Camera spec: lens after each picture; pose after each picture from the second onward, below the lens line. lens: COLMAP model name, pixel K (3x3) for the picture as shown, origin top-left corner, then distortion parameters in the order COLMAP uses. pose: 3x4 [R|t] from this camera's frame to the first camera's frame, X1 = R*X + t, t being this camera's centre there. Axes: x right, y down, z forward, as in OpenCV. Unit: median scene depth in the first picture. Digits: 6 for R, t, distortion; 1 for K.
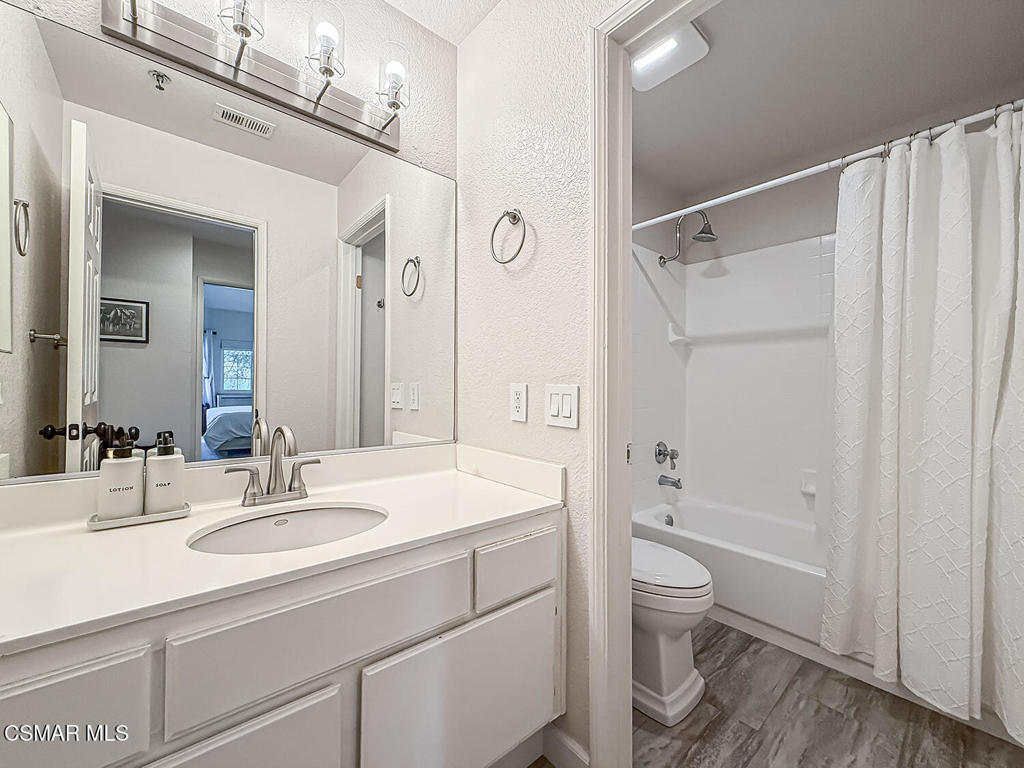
lens RADIAL K [[410.4, 0, 512.0], [0, 410.4, 384.0], [0, 0, 1]] dist [0.001335, 0.000194]
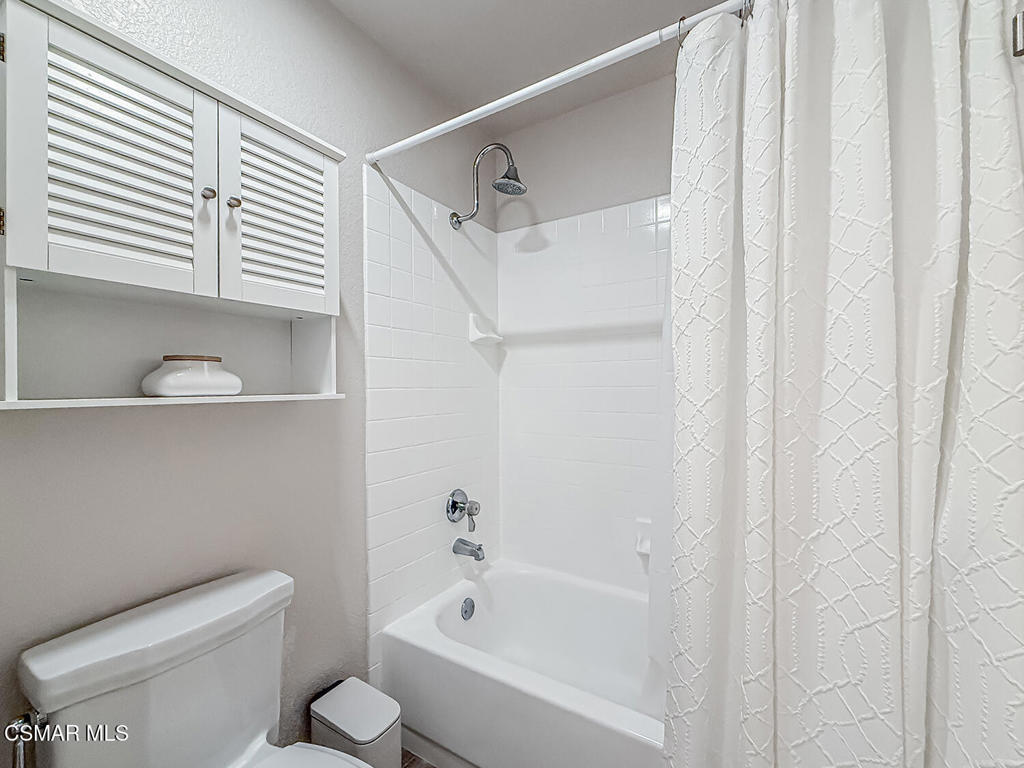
lens RADIAL K [[408.2, 0, 512.0], [0, 408.2, 384.0], [0, 0, 1]] dist [-0.000125, 0.000098]
pose [[0.961207, -0.014669, 0.275438, 0.284981], [0.012654, 0.999879, 0.009090, -0.038825], [-0.275538, -0.005252, 0.961276, 0.354424]]
